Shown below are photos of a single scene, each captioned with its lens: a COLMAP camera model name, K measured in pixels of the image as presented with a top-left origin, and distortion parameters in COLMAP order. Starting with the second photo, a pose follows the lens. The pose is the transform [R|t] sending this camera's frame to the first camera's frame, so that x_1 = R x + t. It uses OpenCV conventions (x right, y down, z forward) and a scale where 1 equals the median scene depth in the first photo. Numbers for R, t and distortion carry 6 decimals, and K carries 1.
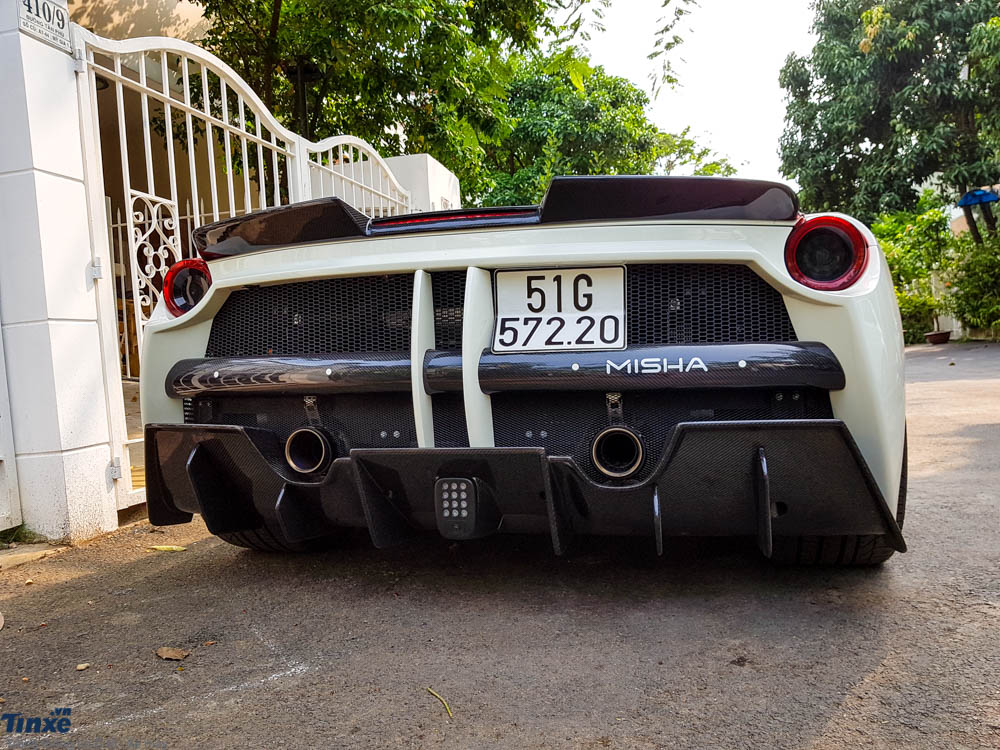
lens RADIAL K [[768.4, 0, 500.0], [0, 768.4, 375.0], [0, 0, 1]] dist [0.004604, -0.003899]
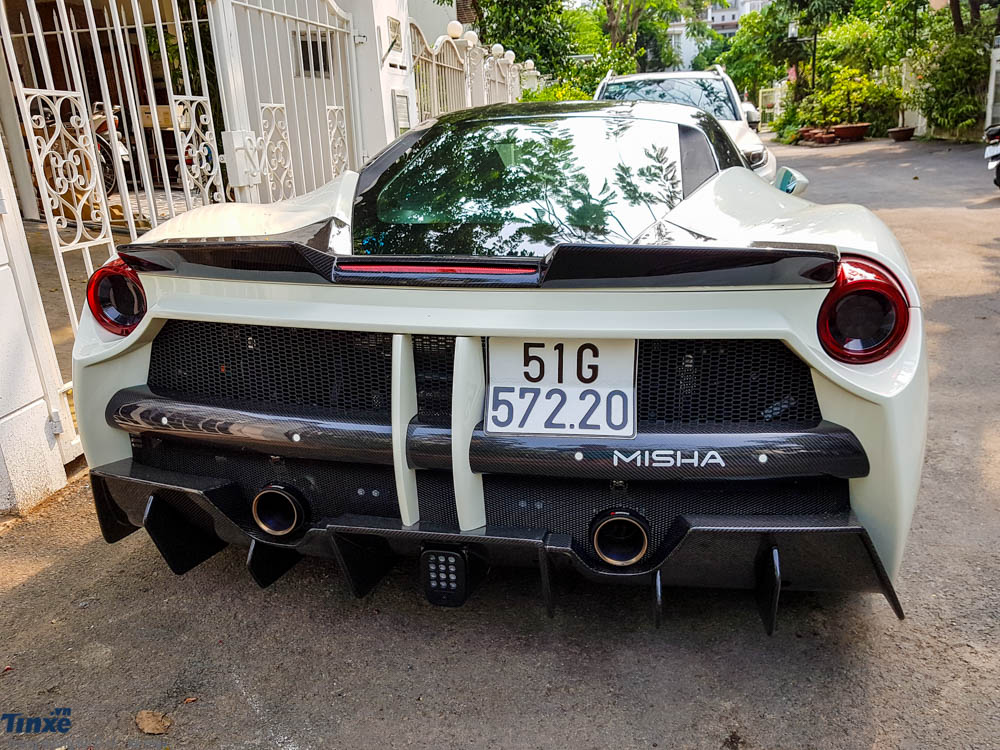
lens RADIAL K [[780.4, 0, 494.4], [0, 780.4, 375.2], [0, 0, 1]] dist [-0.003030, 0.002751]
pose [[0.998198, -0.011262, 0.058940, -0.050099], [-0.004898, 0.963660, 0.267087, -0.326560], [-0.059806, -0.266894, 0.961868, 0.146957]]
